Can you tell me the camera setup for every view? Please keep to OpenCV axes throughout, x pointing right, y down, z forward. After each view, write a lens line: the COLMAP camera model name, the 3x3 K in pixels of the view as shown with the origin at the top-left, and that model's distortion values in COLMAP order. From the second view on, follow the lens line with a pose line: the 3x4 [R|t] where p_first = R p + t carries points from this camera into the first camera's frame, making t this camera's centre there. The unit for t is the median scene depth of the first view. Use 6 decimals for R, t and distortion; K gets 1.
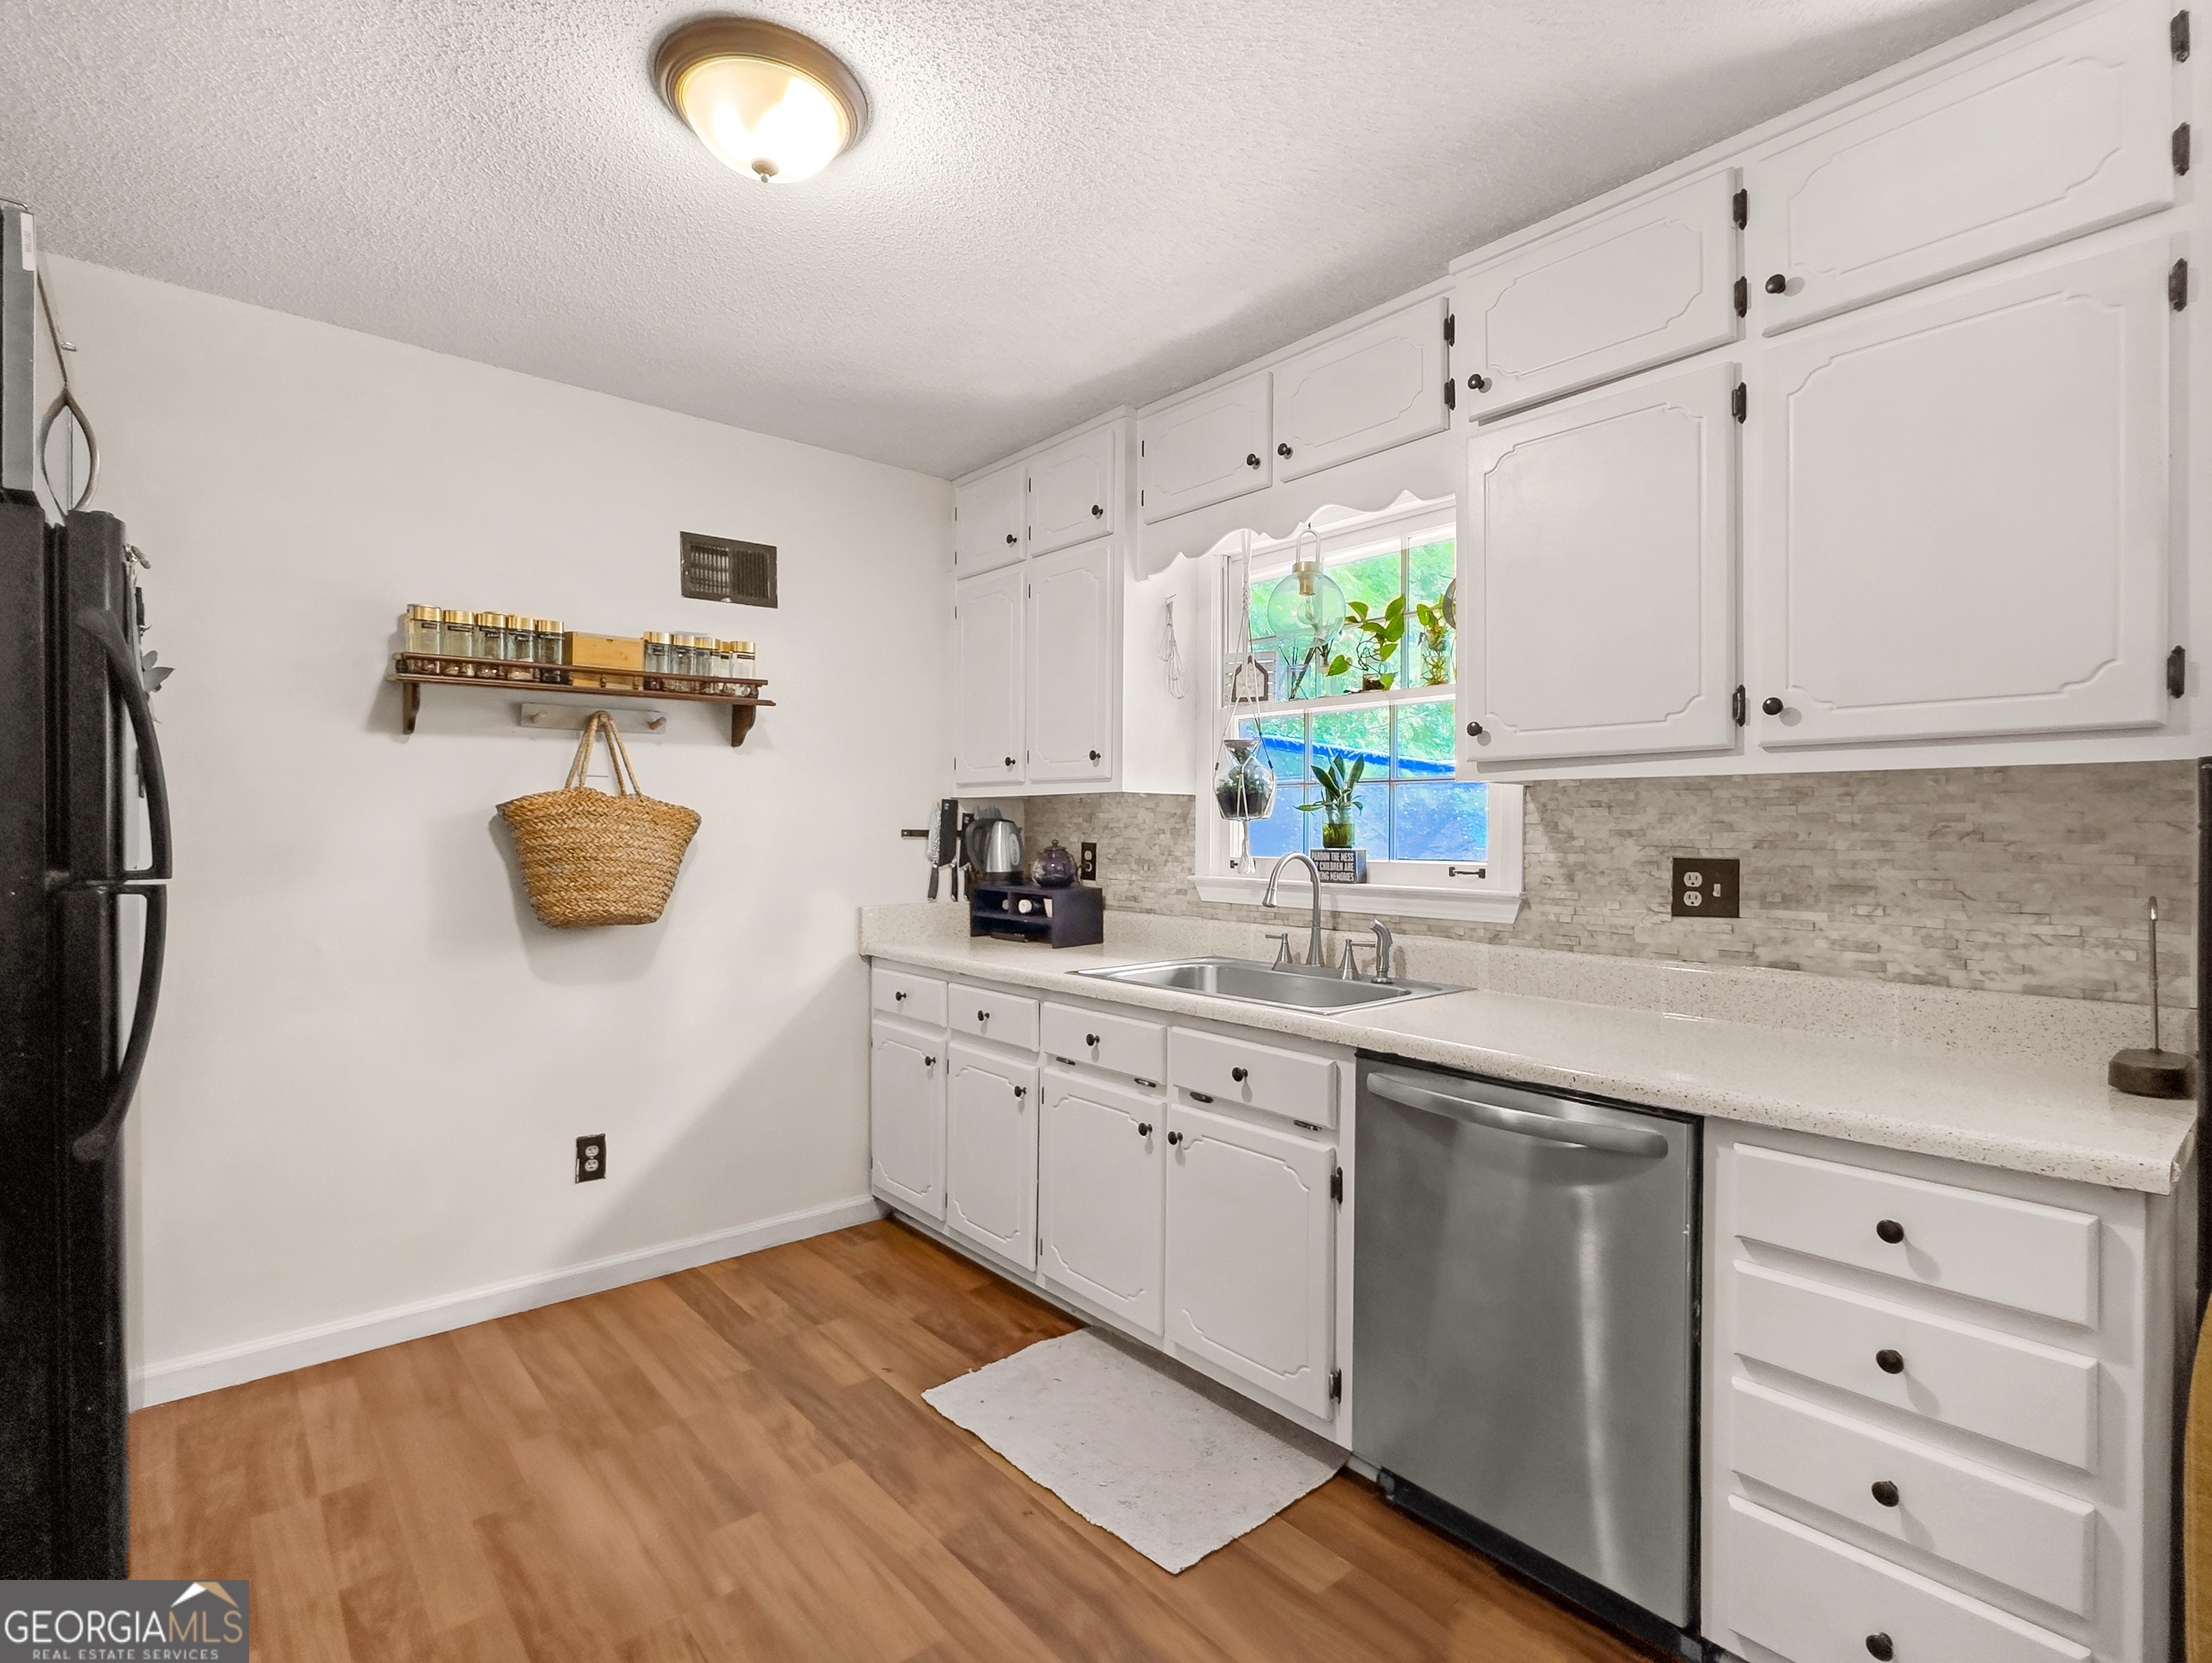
lens RADIAL K [[1065.8, 0, 1135.3], [0, 1065.8, 833.2], [0, 0, 1]] dist [-0.012731, 0.001038]
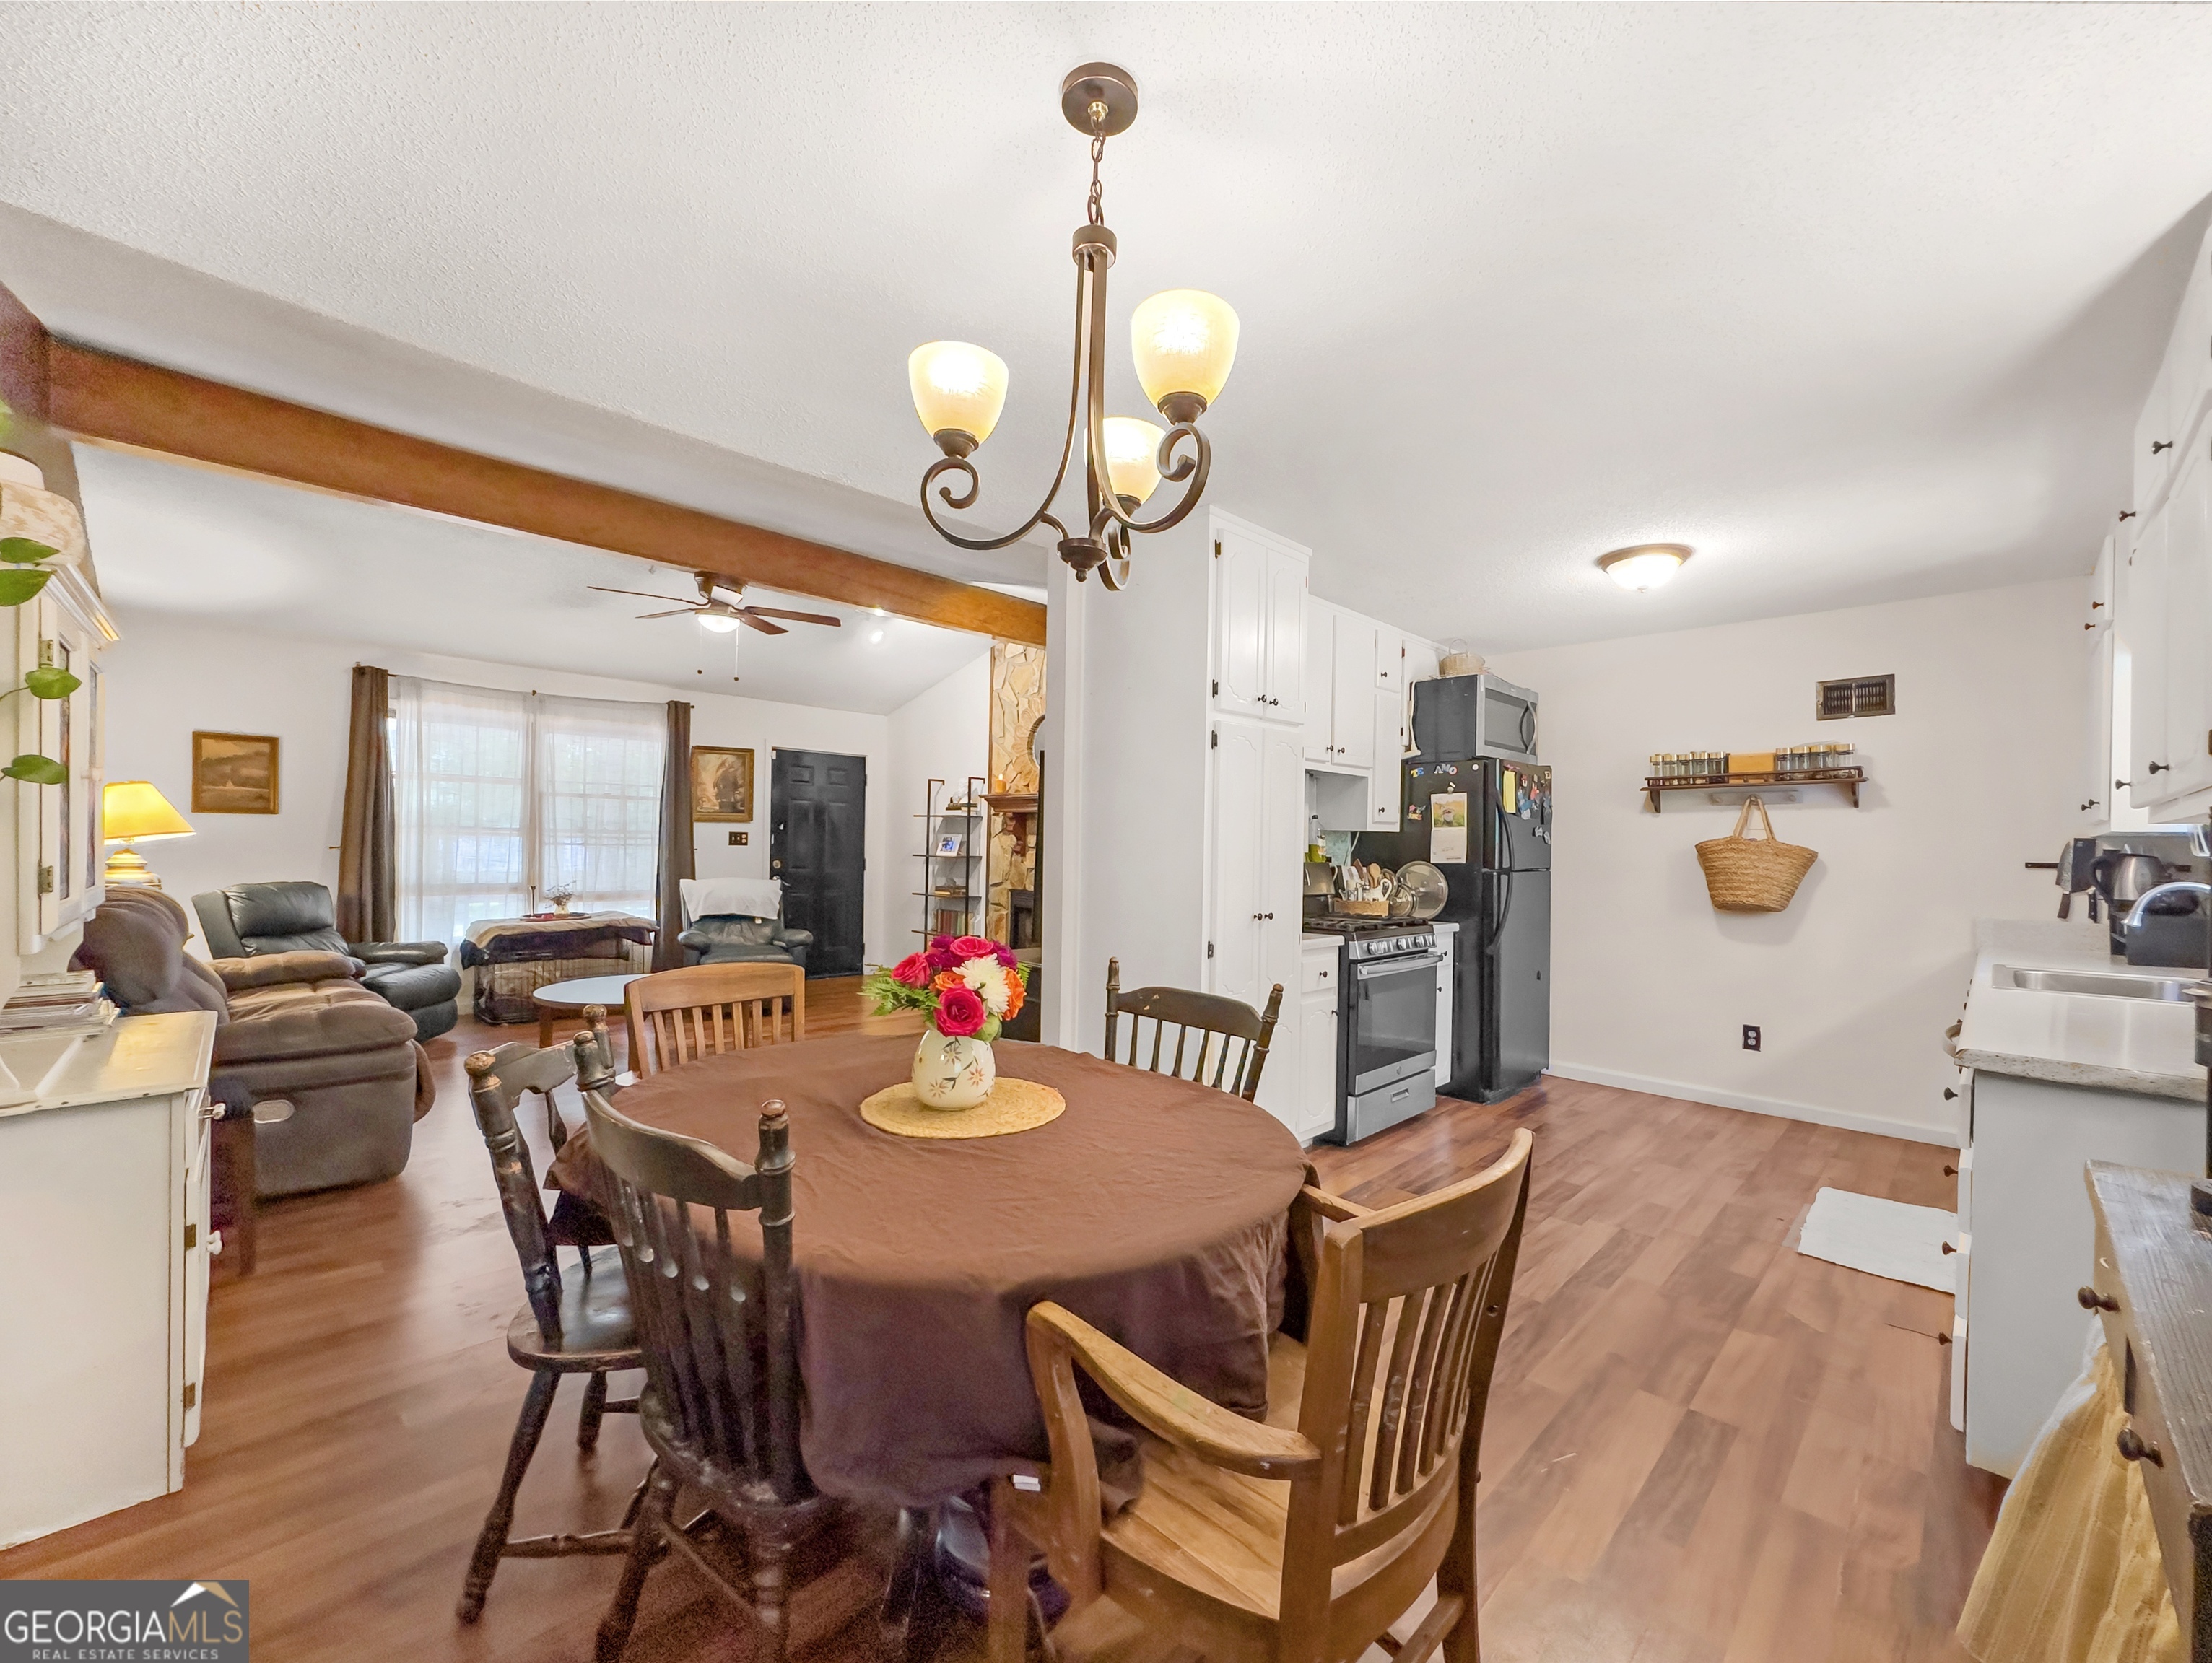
lens RADIAL K [[888.4, 0, 1126.5], [0, 888.4, 849.6], [0, 0, 1]] dist [-0.000532, -0.000060]
pose [[0.072670, -0.000039, -0.997356, 0.957294], [-0.018976, 0.999819, -0.001421, 0.003855], [0.997175, 0.019029, 0.072656, -0.198230]]
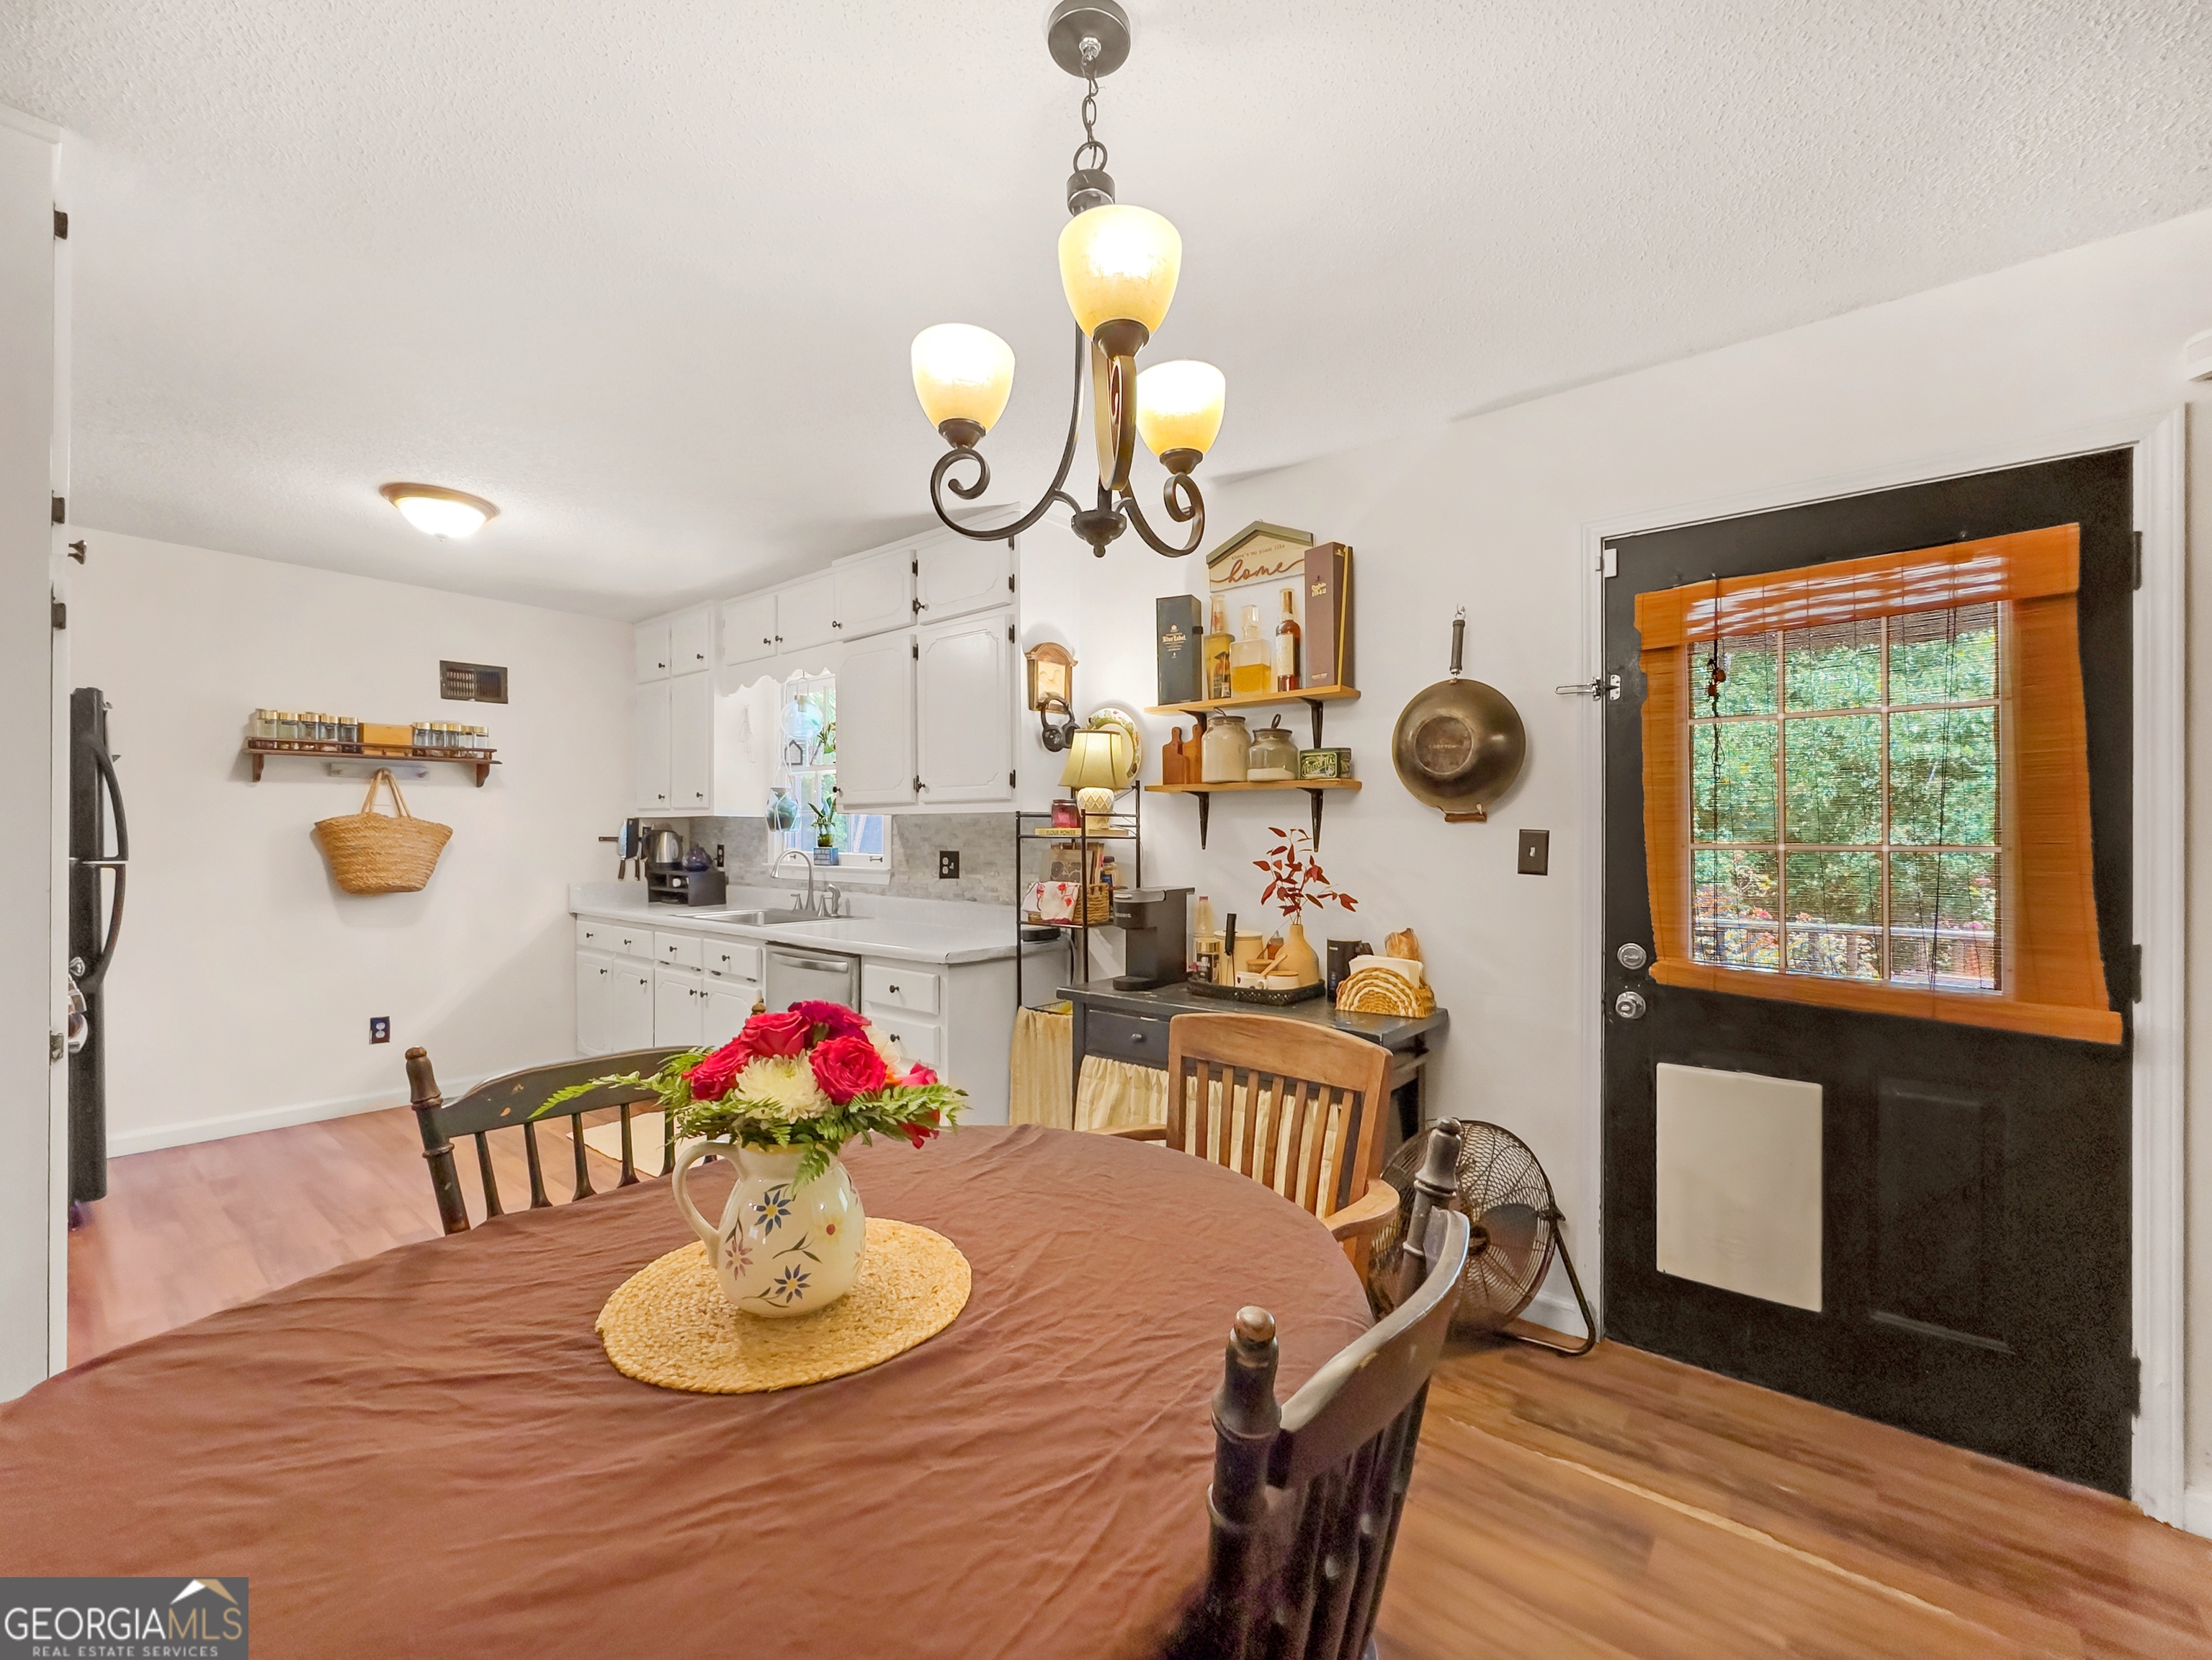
lens RADIAL K [[904.0, 0, 1113.2], [0, 904.0, 845.3], [0, 0, 1]] dist [-0.001543, -0.000434]
pose [[0.986661, -0.000769, 0.162784, 0.419606], [-0.000370, 0.999976, 0.006965, -0.000494], [-0.162785, -0.006933, 0.986637, -0.629358]]
